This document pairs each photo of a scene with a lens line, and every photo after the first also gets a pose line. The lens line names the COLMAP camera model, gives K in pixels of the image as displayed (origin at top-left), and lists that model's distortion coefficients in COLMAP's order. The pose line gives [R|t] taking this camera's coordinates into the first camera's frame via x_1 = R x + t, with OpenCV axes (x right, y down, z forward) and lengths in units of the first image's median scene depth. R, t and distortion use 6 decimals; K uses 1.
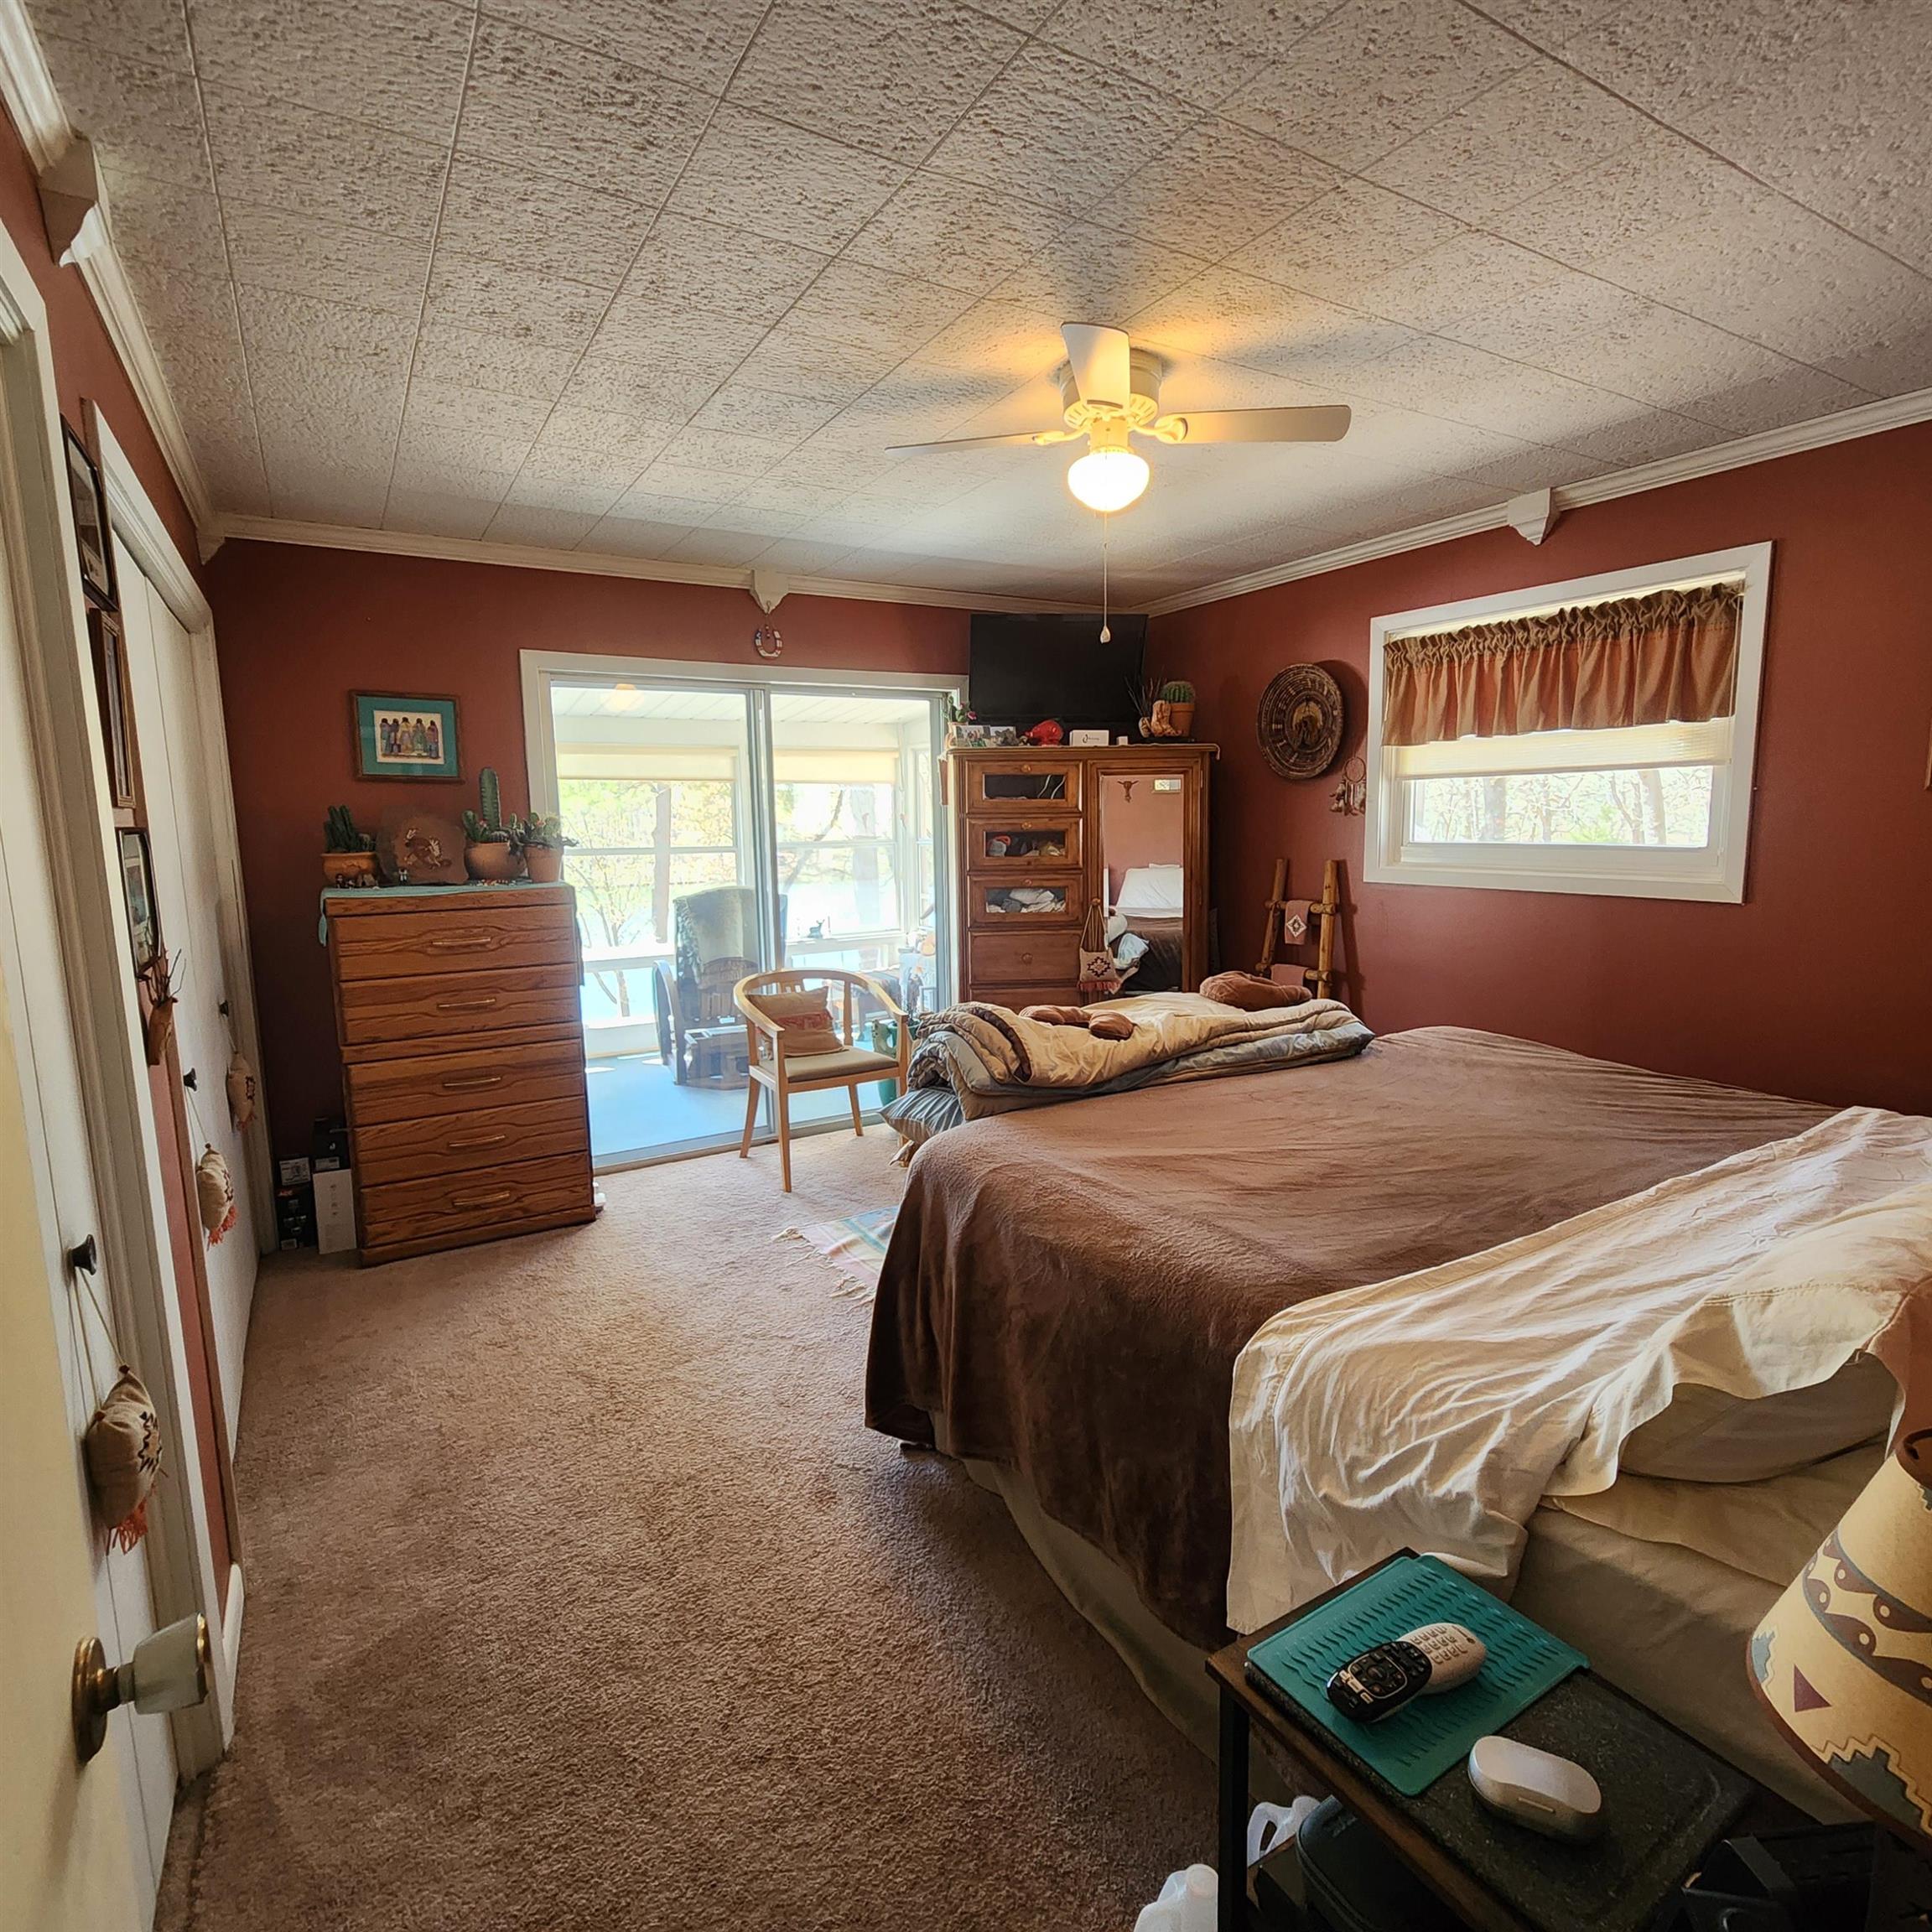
lens RADIAL K [[1057.2, 0, 971.8], [0, 1057.2, 965.5], [0, 0, 1]] dist [0.007399, -0.004051]
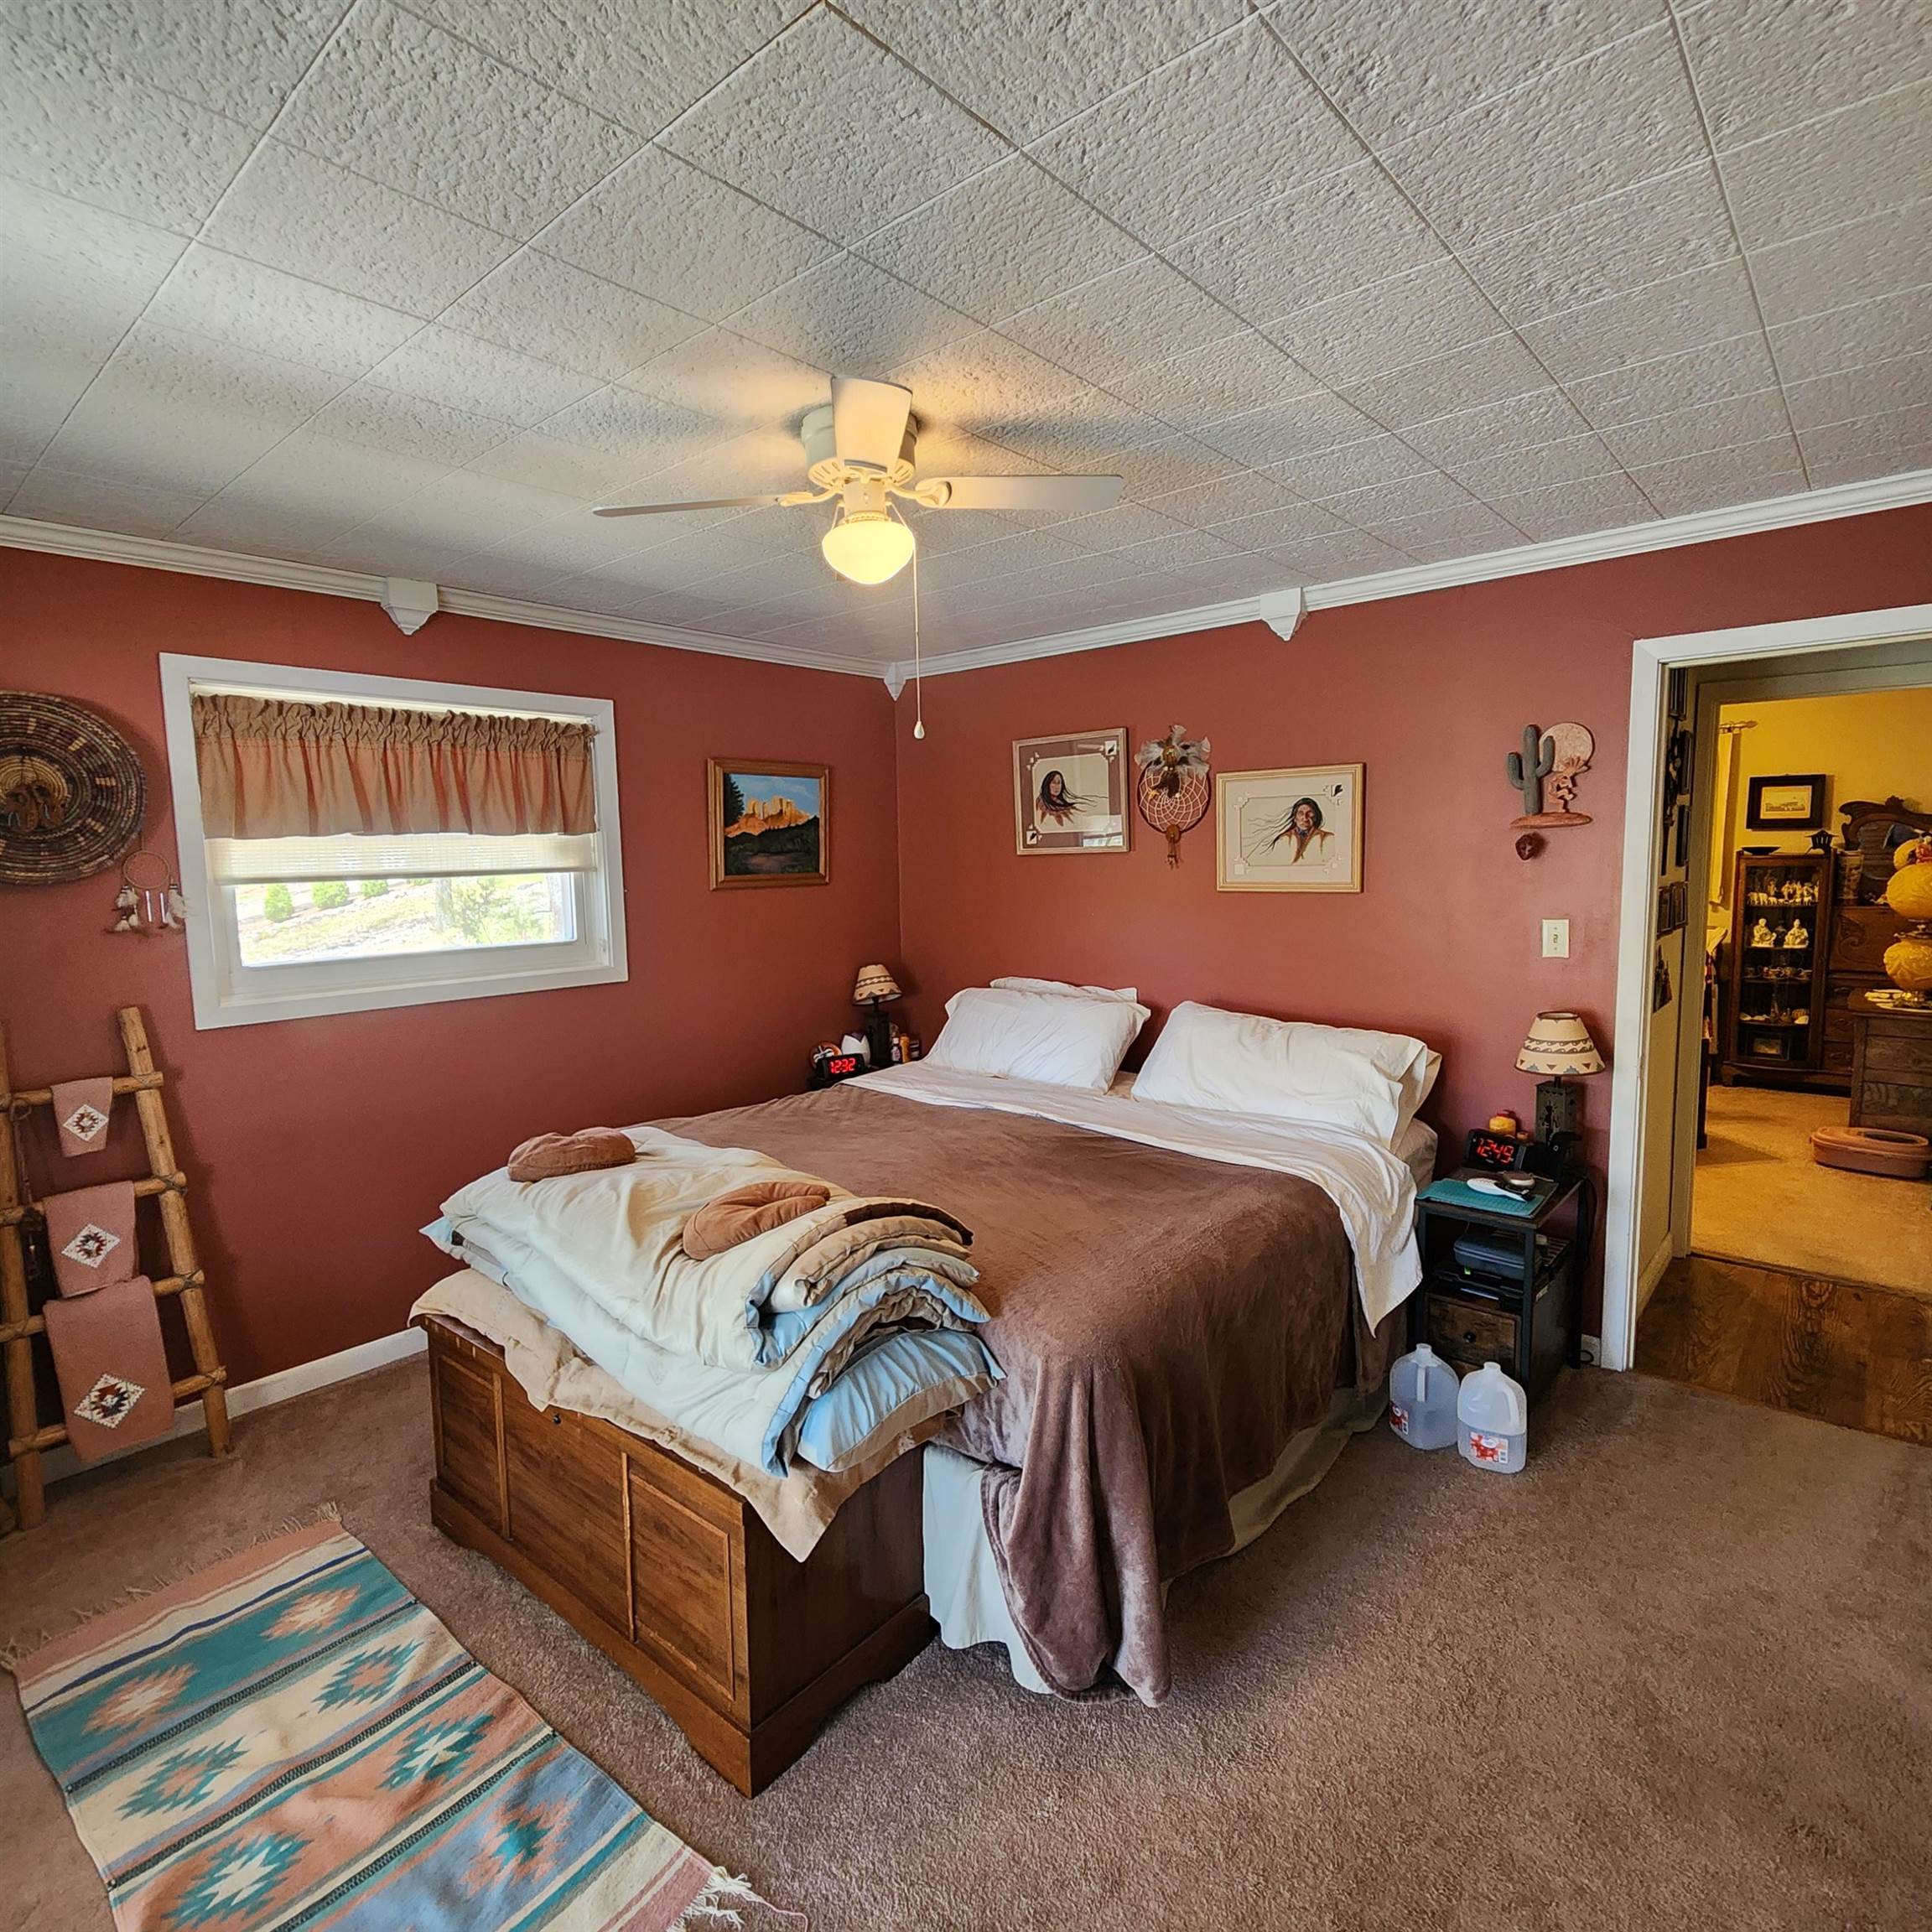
lens RADIAL K [[1057.2, 0, 967.8], [0, 1057.2, 960.4], [0, 0, 1]] dist [0.007399, -0.004051]
pose [[-0.319221, -0.076447, 0.944592, -0.511118], [0.164936, 0.977047, 0.134813, -0.154115], [-0.933217, 0.198832, -0.299286, 0.839894]]
